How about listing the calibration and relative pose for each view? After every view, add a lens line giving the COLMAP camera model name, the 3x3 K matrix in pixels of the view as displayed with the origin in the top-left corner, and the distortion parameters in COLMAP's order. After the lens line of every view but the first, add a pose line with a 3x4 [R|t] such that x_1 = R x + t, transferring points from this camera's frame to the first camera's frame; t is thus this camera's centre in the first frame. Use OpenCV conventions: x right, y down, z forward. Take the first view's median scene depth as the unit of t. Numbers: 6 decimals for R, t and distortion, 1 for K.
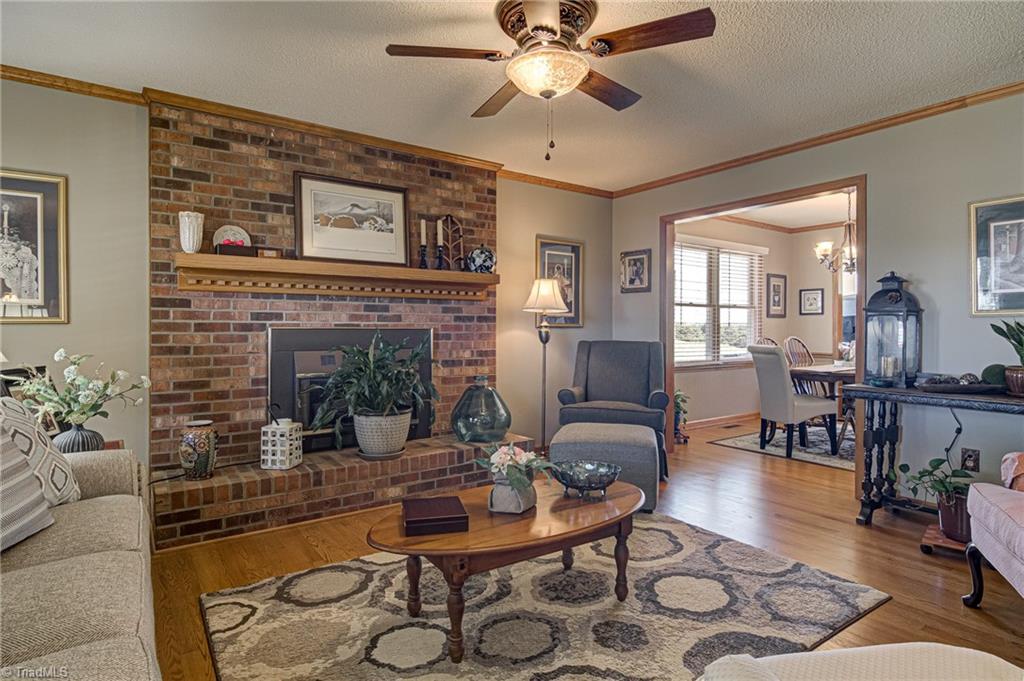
lens RADIAL K [[544.4, 0, 510.7], [0, 544.4, 325.9], [0, 0, 1]] dist [0.001294, -0.000413]
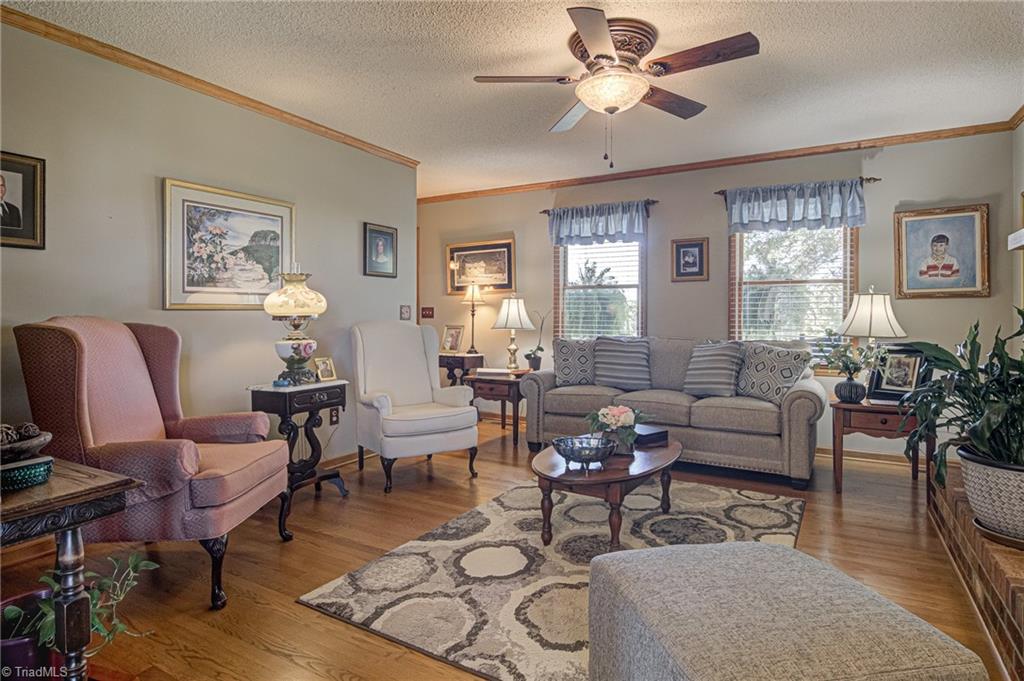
lens RADIAL K [[560.6, 0, 514.6], [0, 560.6, 315.7], [0, 0, 1]] dist [0.020613, -0.000757]
pose [[-0.904293, -0.004629, -0.426886, 0.497599], [-0.001569, 0.999970, -0.007521, 0.010164], [0.426909, -0.006131, -0.904274, 1.307847]]
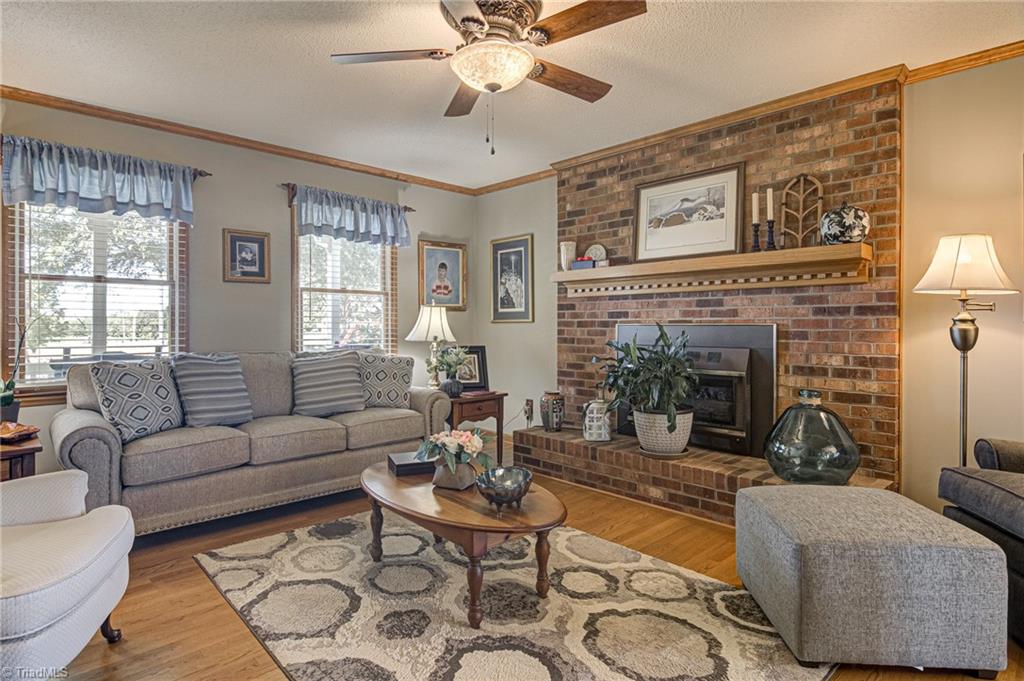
lens RADIAL K [[544.4, 0, 510.7], [0, 544.4, 325.9], [0, 0, 1]] dist [0.001294, -0.000413]
pose [[0.146029, 0.000233, -0.989280, 0.692813], [0.006045, 0.999981, 0.001127, 0.003861], [0.989262, -0.006145, 0.146025, 0.586163]]
